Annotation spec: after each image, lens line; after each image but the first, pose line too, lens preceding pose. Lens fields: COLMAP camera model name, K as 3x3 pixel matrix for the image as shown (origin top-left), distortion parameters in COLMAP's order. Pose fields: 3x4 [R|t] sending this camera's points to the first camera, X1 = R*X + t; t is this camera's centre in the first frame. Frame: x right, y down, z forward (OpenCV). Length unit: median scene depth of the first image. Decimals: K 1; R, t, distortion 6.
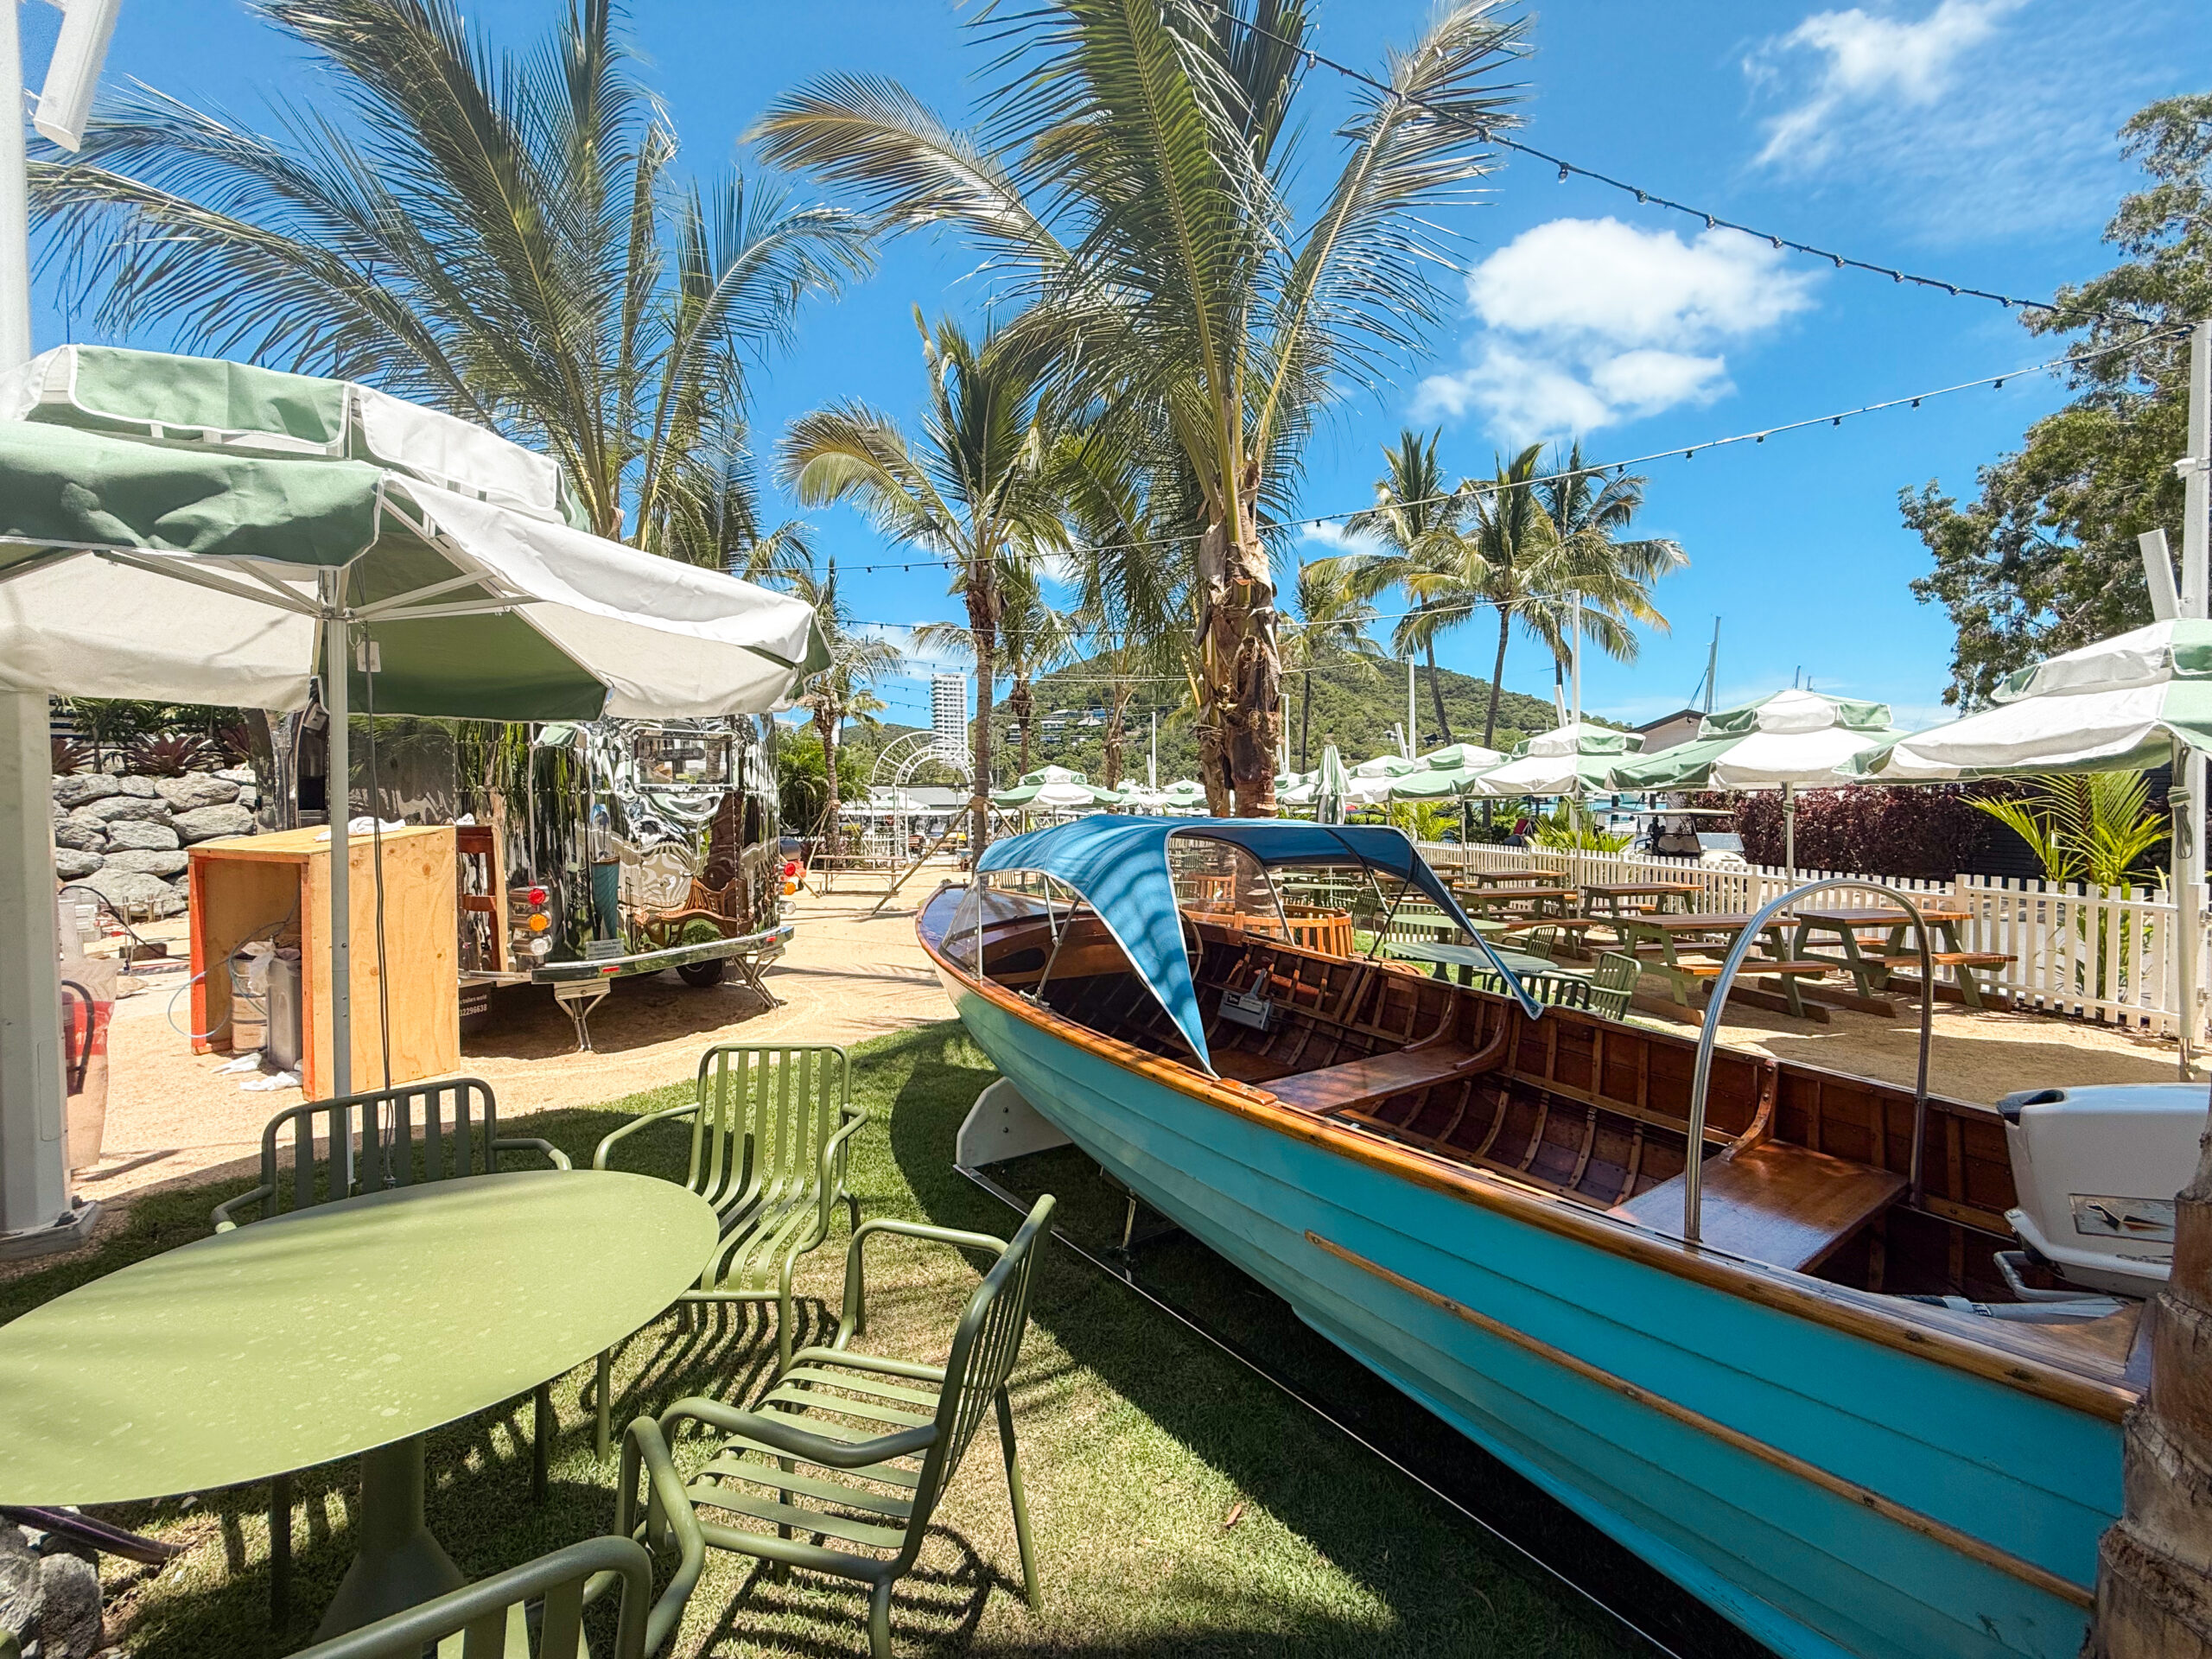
lens RADIAL K [[891.0, 0, 1103.3], [0, 891.0, 826.1], [0, 0, 1]] dist [0.001042, -0.000182]
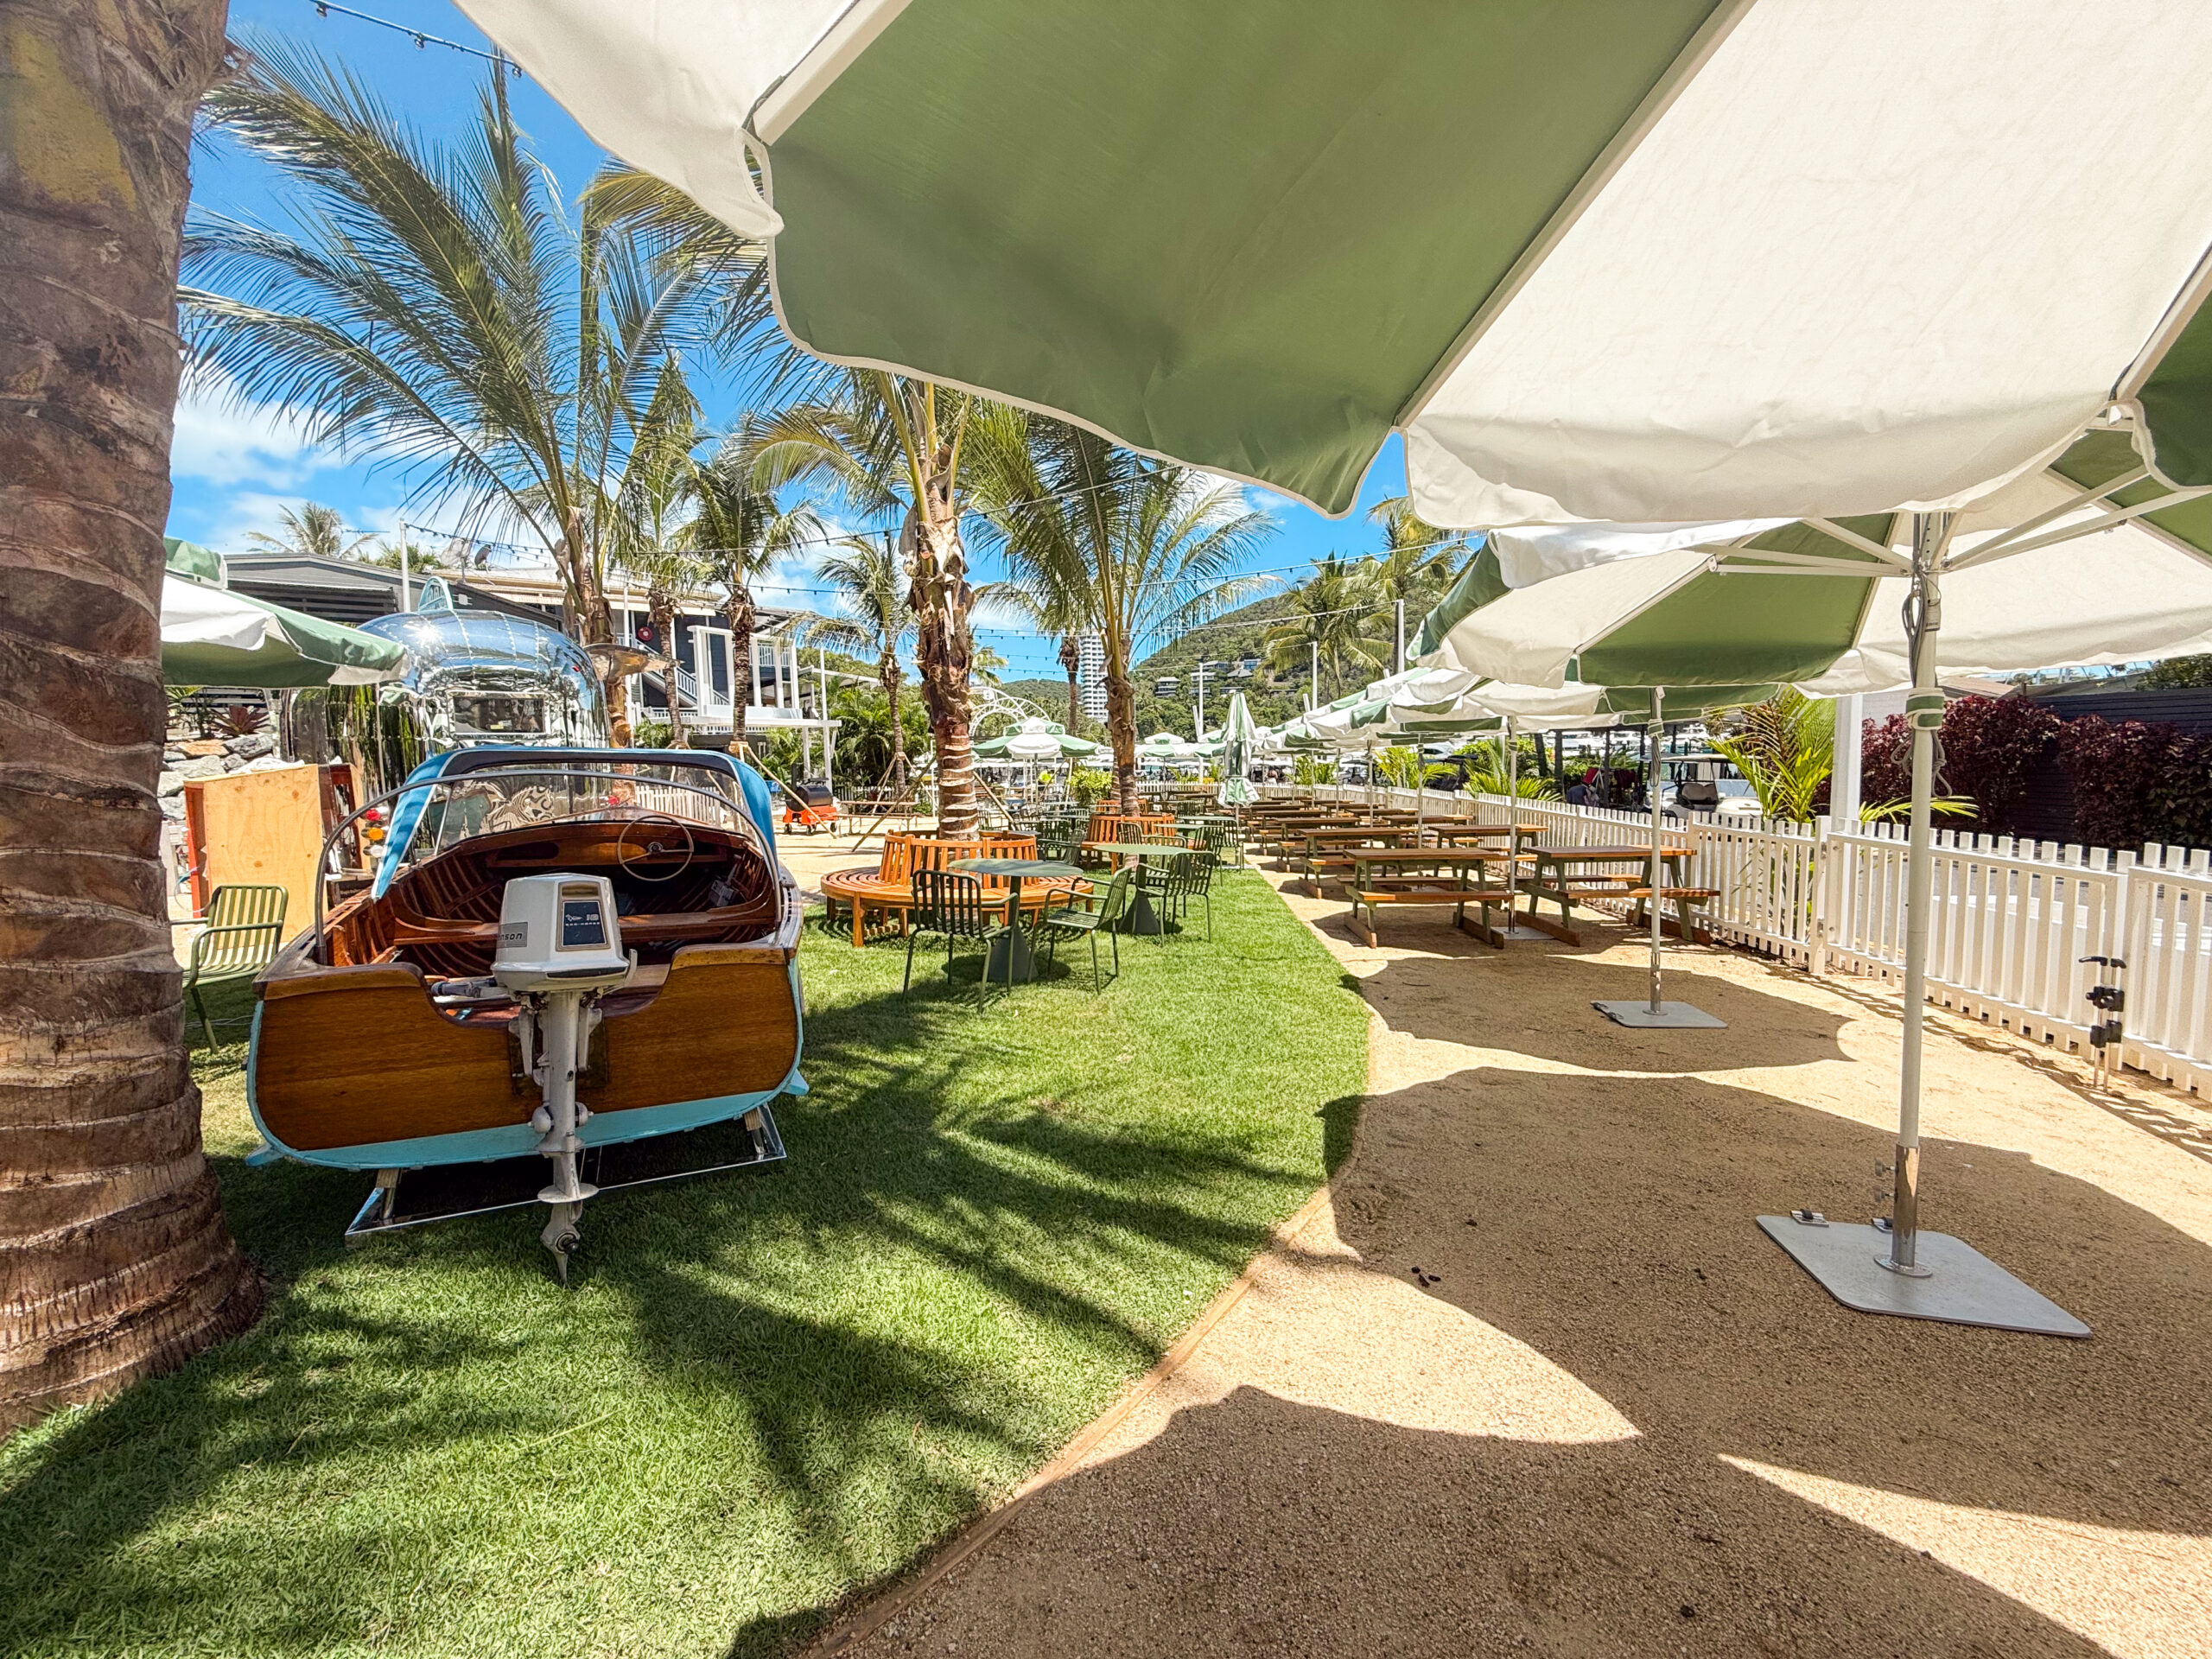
lens RADIAL K [[891.0, 0, 1112.0], [0, 891.0, 825.8], [0, 0, 1]] dist [0.001042, -0.000182]
pose [[0.984632, 0.007406, -0.174483, 0.461061], [0.001773, 0.998625, 0.052391, 0.015647], [0.174632, -0.051895, 0.983265, -0.099706]]
